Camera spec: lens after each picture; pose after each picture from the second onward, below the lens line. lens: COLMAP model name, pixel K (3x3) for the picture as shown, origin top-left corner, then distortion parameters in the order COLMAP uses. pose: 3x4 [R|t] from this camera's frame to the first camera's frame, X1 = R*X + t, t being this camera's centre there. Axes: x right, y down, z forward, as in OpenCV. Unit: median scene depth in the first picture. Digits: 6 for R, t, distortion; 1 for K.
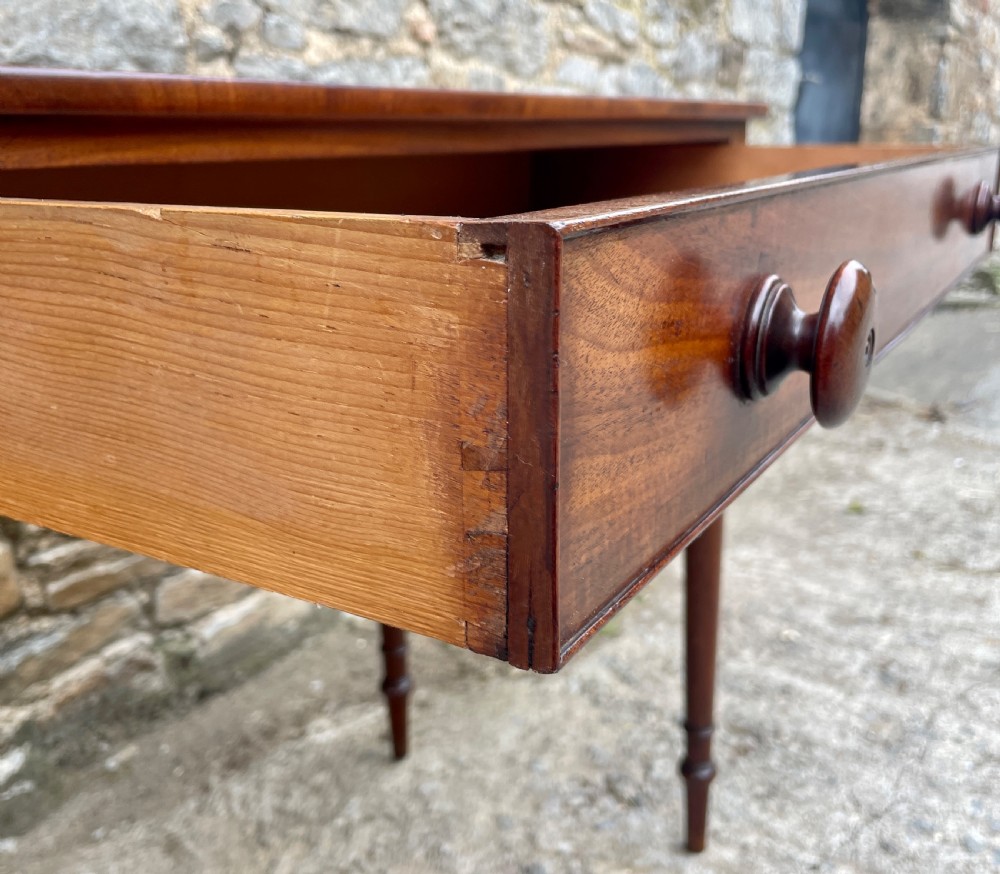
lens RADIAL K [[1059.3, 0, 498.0], [0, 1059.3, 455.5], [0, 0, 1]] dist [0.033417, 0.000000]
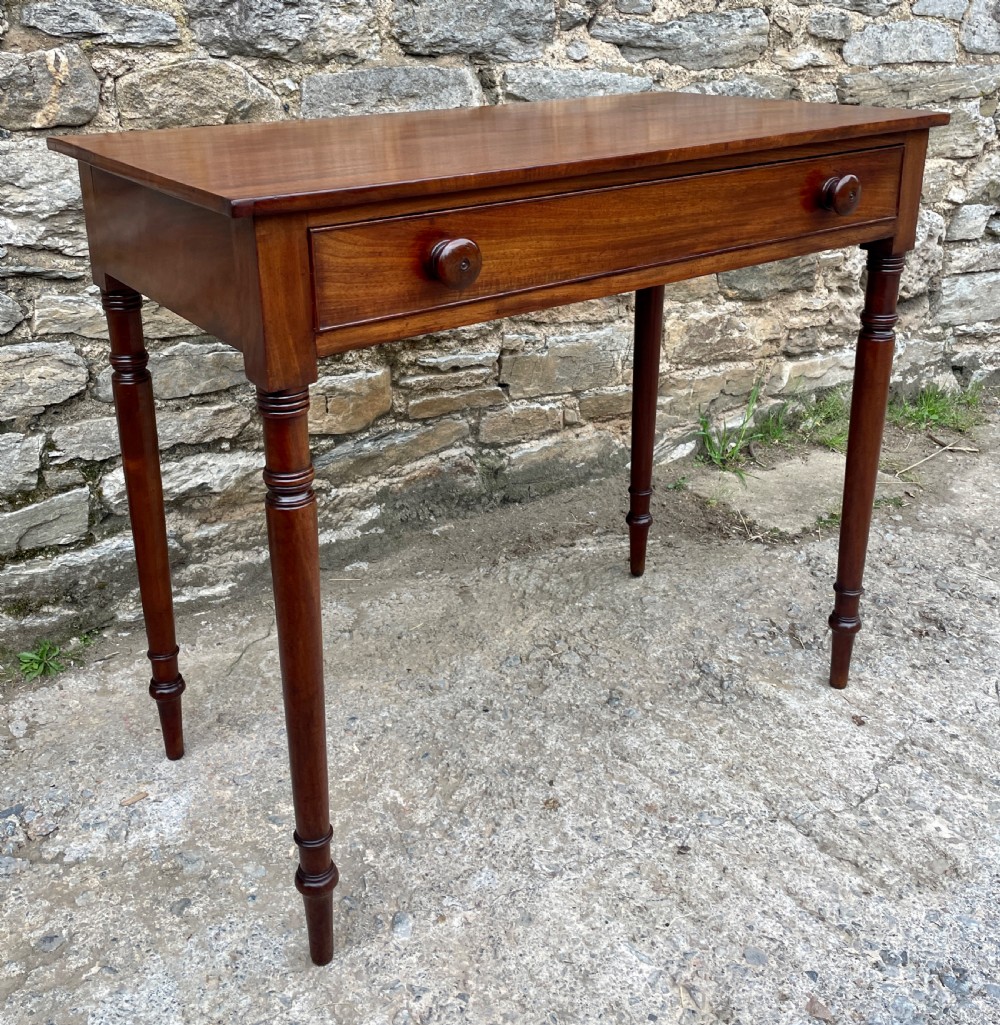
lens RADIAL K [[1128.4, 0, 470.5], [0, 1128.4, 394.6], [0, 0, 1]] dist [0.044423, 0.000000]
pose [[0.912011, 0.155326, -0.379618, 0.221517], [-0.130498, 0.987313, 0.090459, -0.033254], [0.388853, -0.032960, 0.920710, -0.358886]]
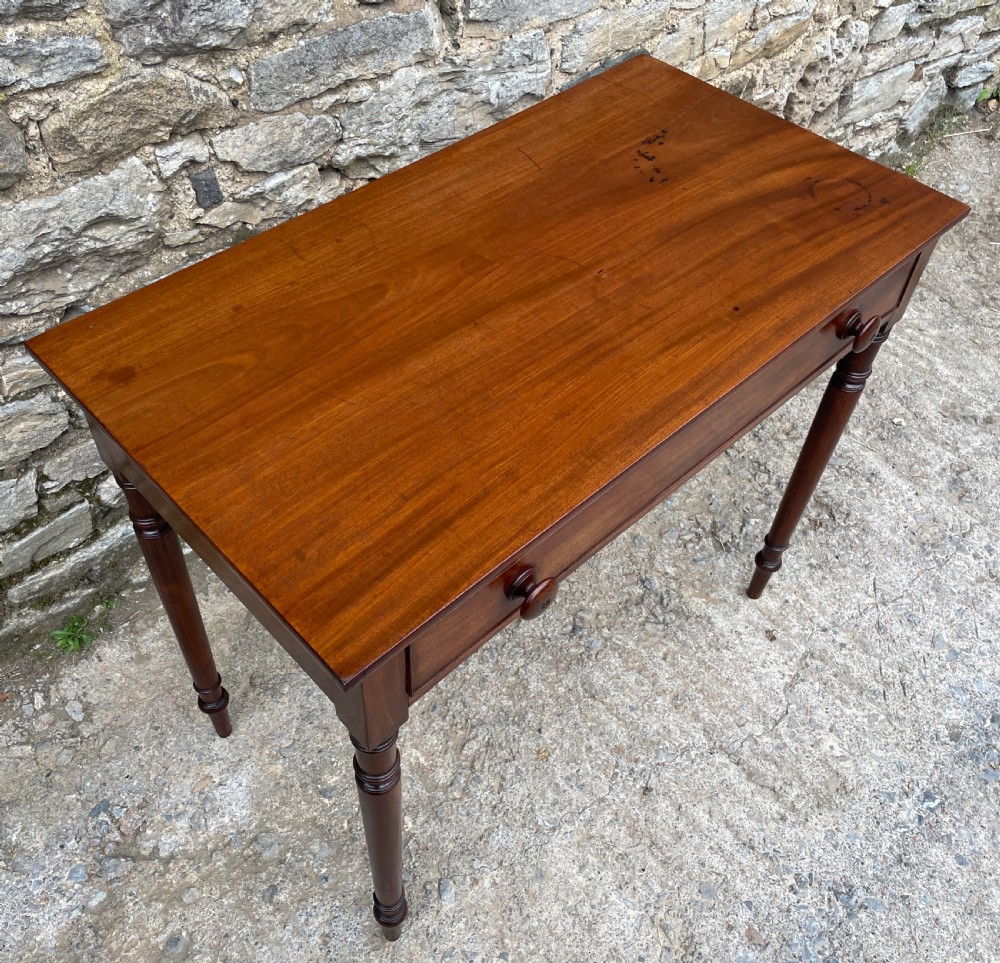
lens RADIAL K [[991.2, 0, 470.4], [0, 991.2, 473.8], [0, 0, 1]] dist [0.042830, 0.000000]
pose [[0.959016, 0.247948, -0.137148, -0.050100], [-0.135505, 0.826408, 0.546523, -0.464011], [0.248850, -0.505540, 0.826137, -0.192286]]
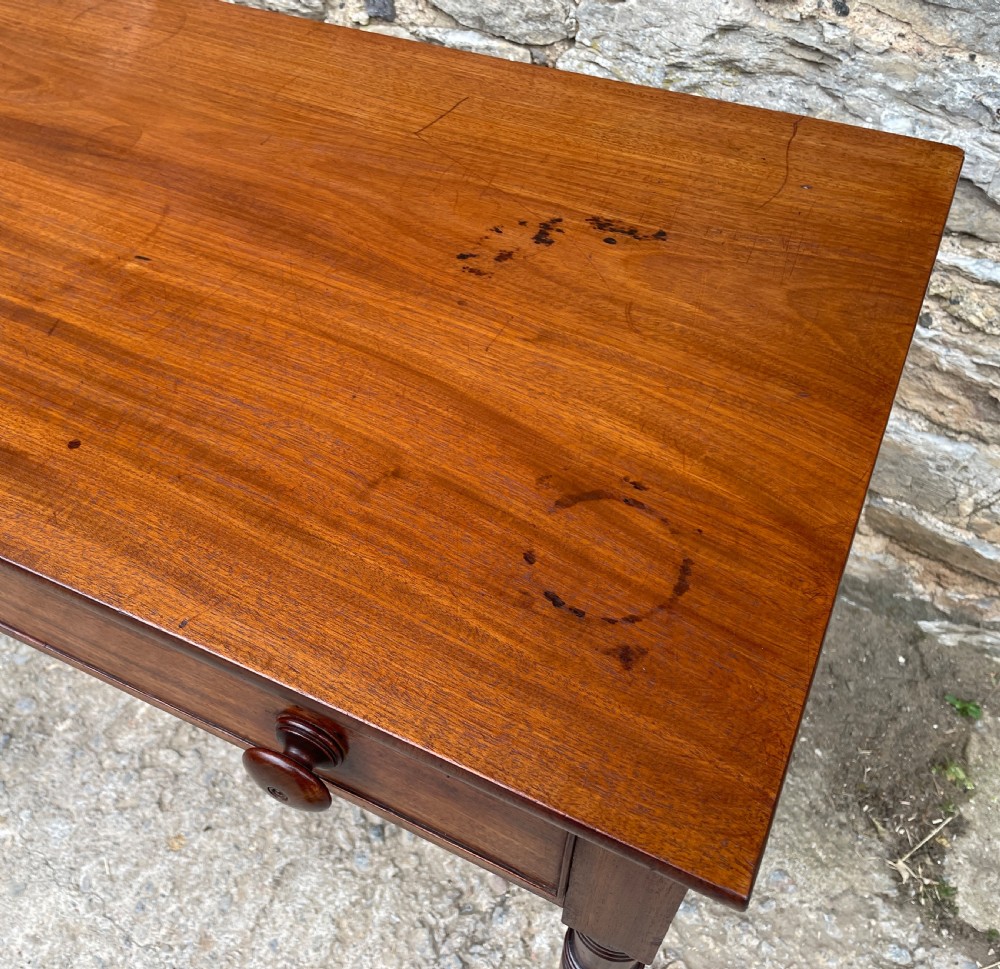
lens RADIAL K [[991.2, 0, 405.7], [0, 991.2, 489.6], [0, 0, 1]] dist [0.042830, 0.000000]
pose [[0.061080, 0.791185, -0.608520, 0.252092], [-0.229483, 0.604457, 0.762869, -0.477461], [0.971394, 0.093049, 0.218483, 0.590433]]
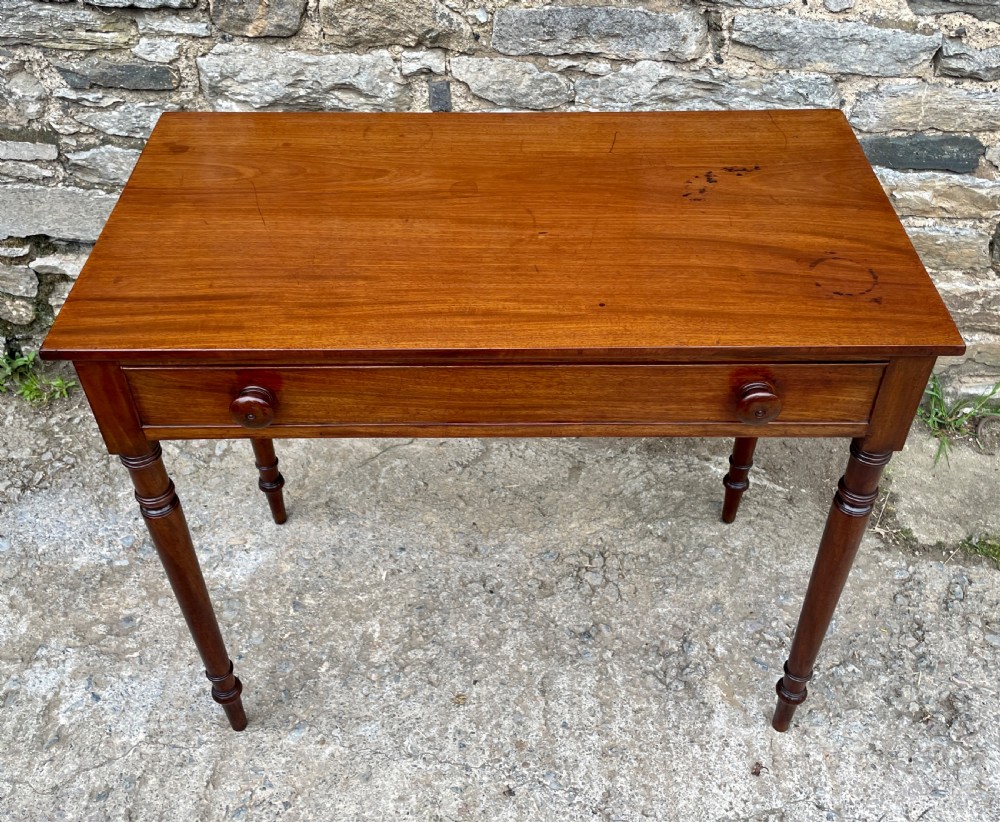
lens RADIAL K [[1015.2, 0, 495.9], [0, 1015.2, 372.3], [0, 0, 1]] dist [0.049711, 0.000000]
pose [[0.507897, 0.595367, -0.622558, 0.490134], [-0.250864, 0.793616, 0.554293, -0.555837], [0.824080, -0.125346, 0.552431, 0.037723]]
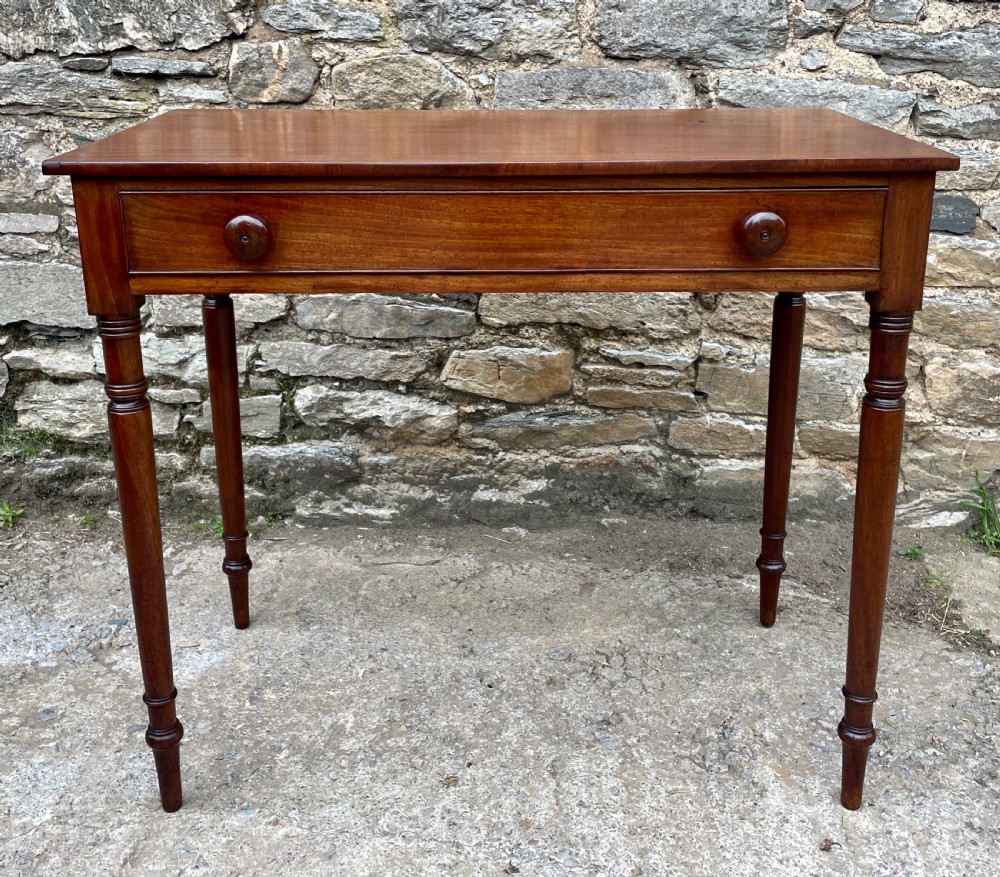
lens RADIAL K [[1144.3, 0, 502.6], [0, 1144.3, 320.0], [0, 0, 1]] dist [0.056398, 0.000000]
pose [[0.511857, 0.271628, -0.814998, 0.746363], [-0.254049, 0.954125, 0.158443, -0.177435], [0.820647, 0.125949, 0.557382, -0.005103]]
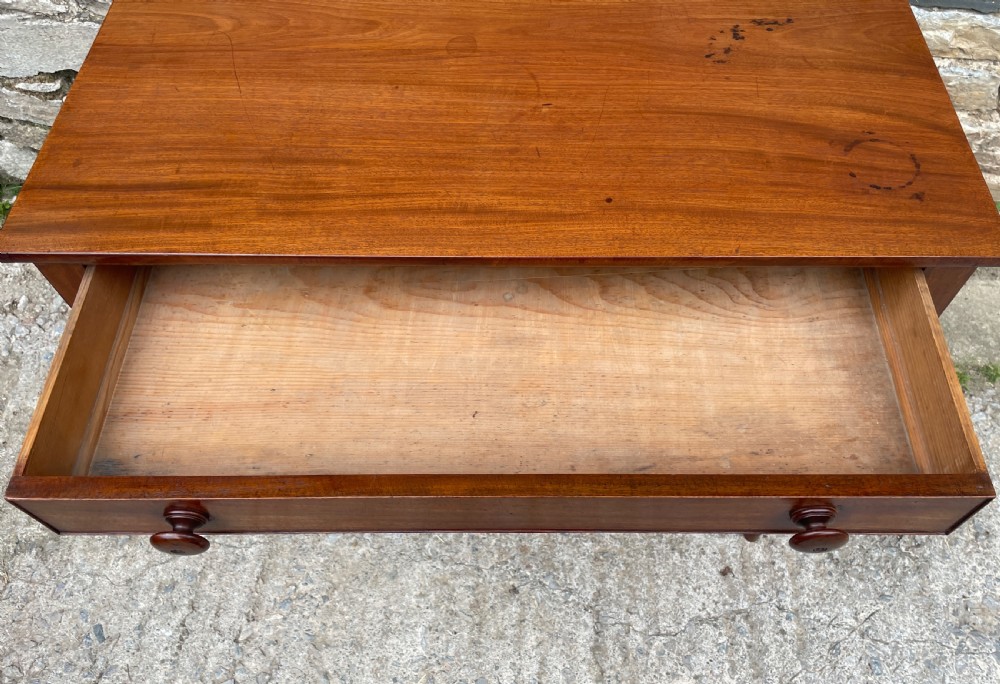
lens RADIAL K [[777.5, 0, 510.8], [0, 777.5, 367.2], [0, 0, 1]] dist [0.076503, -0.108850]
pose [[0.491588, 0.747436, -0.446856, 0.306210], [-0.243691, 0.610711, 0.753423, -0.503474], [0.836036, -0.261479, 0.482362, 0.197970]]
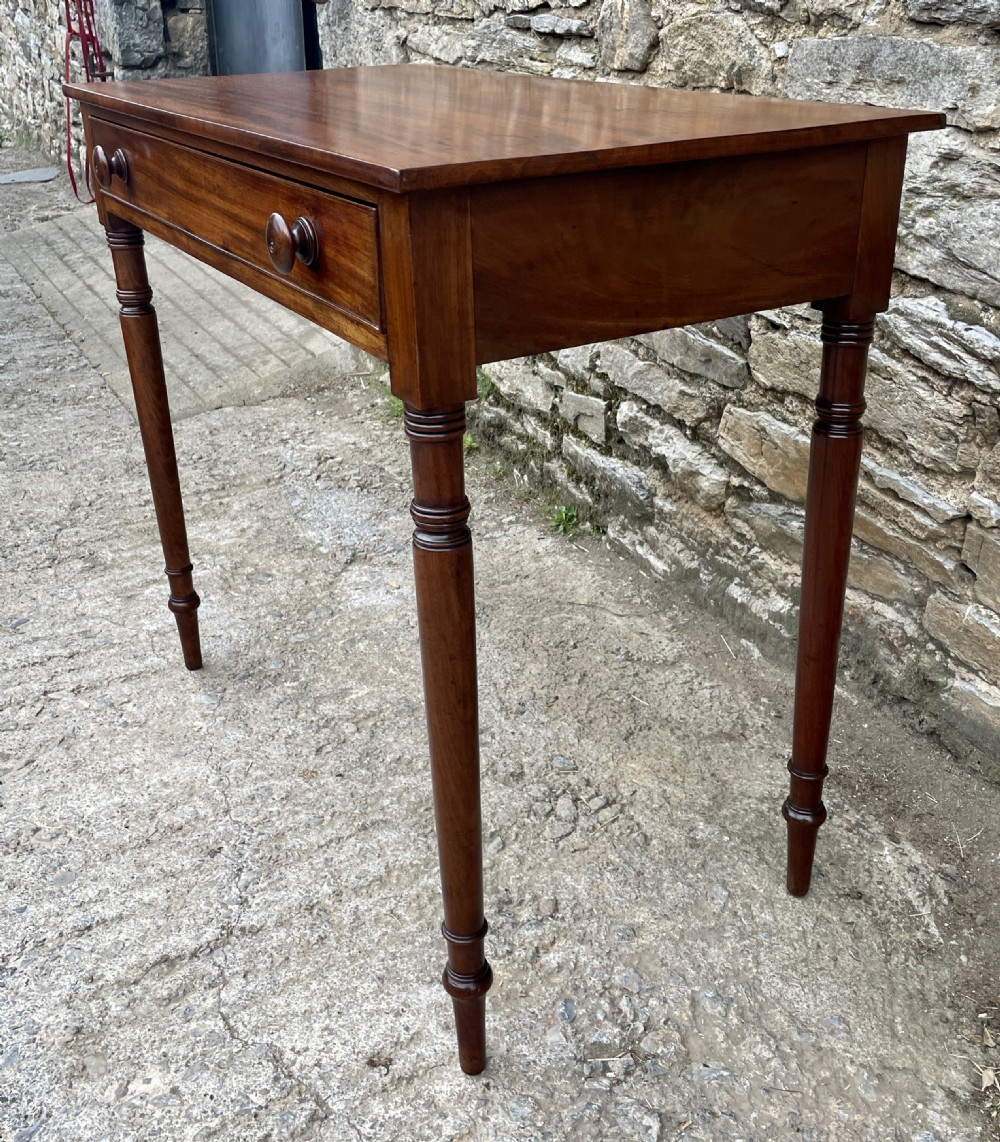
lens RADIAL K [[1209.7, 0, 516.6], [0, 1209.7, 501.9], [0, 0, 1]] dist [0.033417, 0.000000]
pose [[-0.469861, 0.383792, -0.794943, 0.659434], [-0.216037, 0.823160, 0.525106, -0.418645], [0.855896, 0.418464, -0.303858, 1.015881]]
